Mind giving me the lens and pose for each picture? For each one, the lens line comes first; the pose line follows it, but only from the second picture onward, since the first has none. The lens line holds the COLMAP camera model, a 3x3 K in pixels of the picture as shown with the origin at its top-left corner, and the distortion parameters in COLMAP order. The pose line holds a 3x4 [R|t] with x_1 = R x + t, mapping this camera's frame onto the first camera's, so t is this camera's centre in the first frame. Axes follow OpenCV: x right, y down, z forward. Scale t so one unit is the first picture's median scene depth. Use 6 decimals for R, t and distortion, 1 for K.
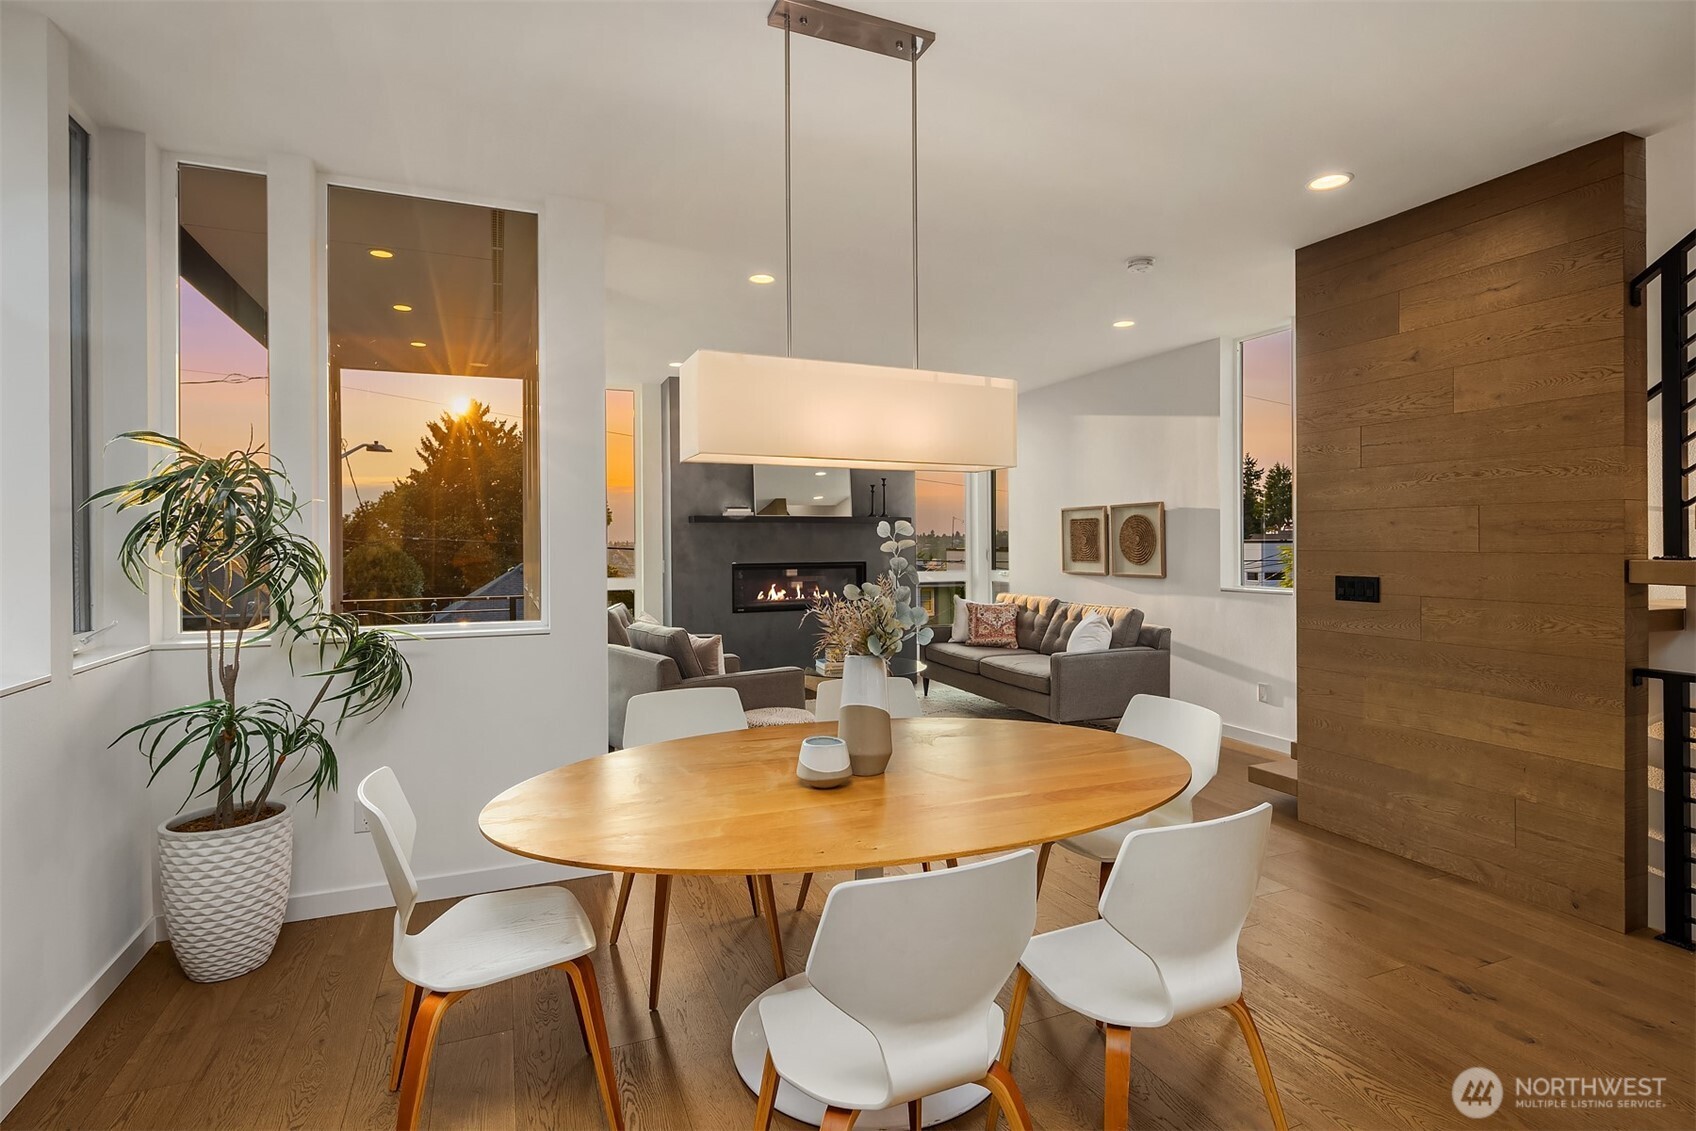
lens RADIAL K [[837.9, 0, 854.2], [0, 837.9, 540.3], [0, 0, 1]] dist [0.013526, 0.000087]
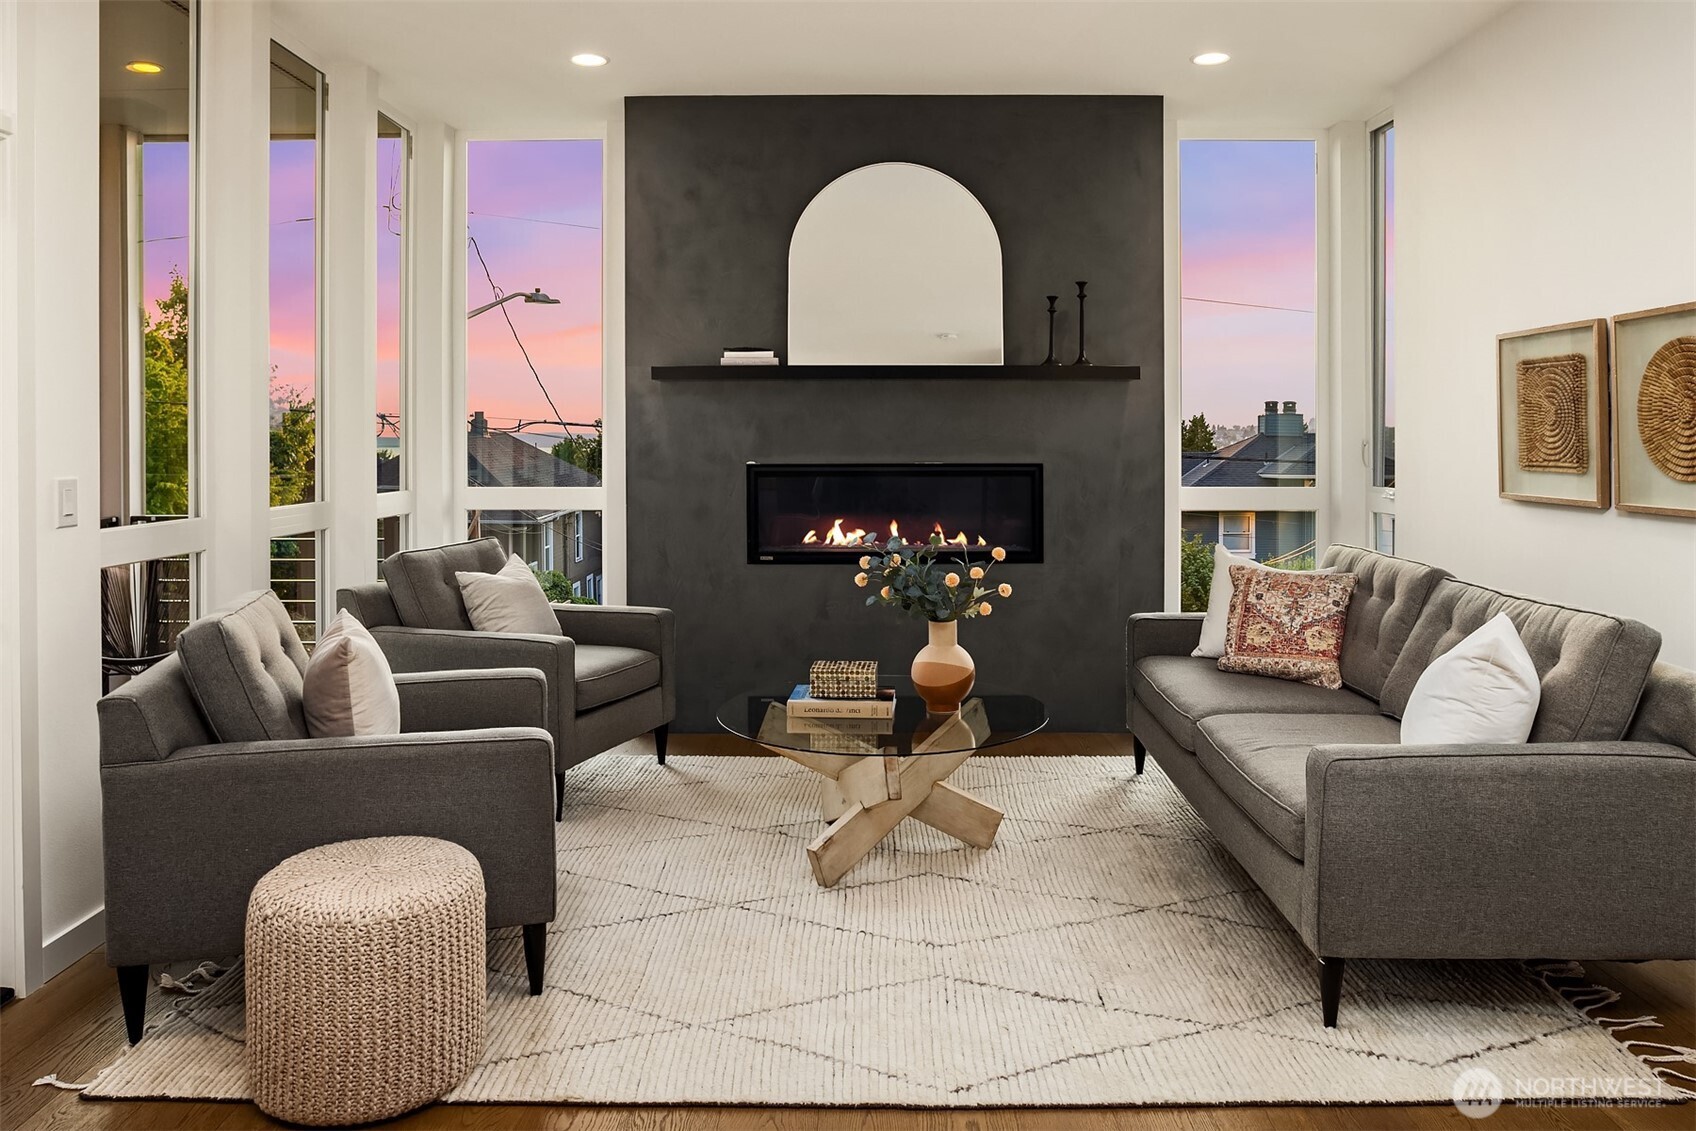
lens RADIAL K [[1199.0, 0, 848.8], [0, 1199.0, 438.1], [0, 0, 1]] dist [-0.029983, 0.001853]
pose [[0.918015, 0.005837, -0.396504, 0.200796], [-0.004209, 0.999979, 0.004977, 0.009659], [0.396524, -0.002900, 0.918020, 0.392033]]
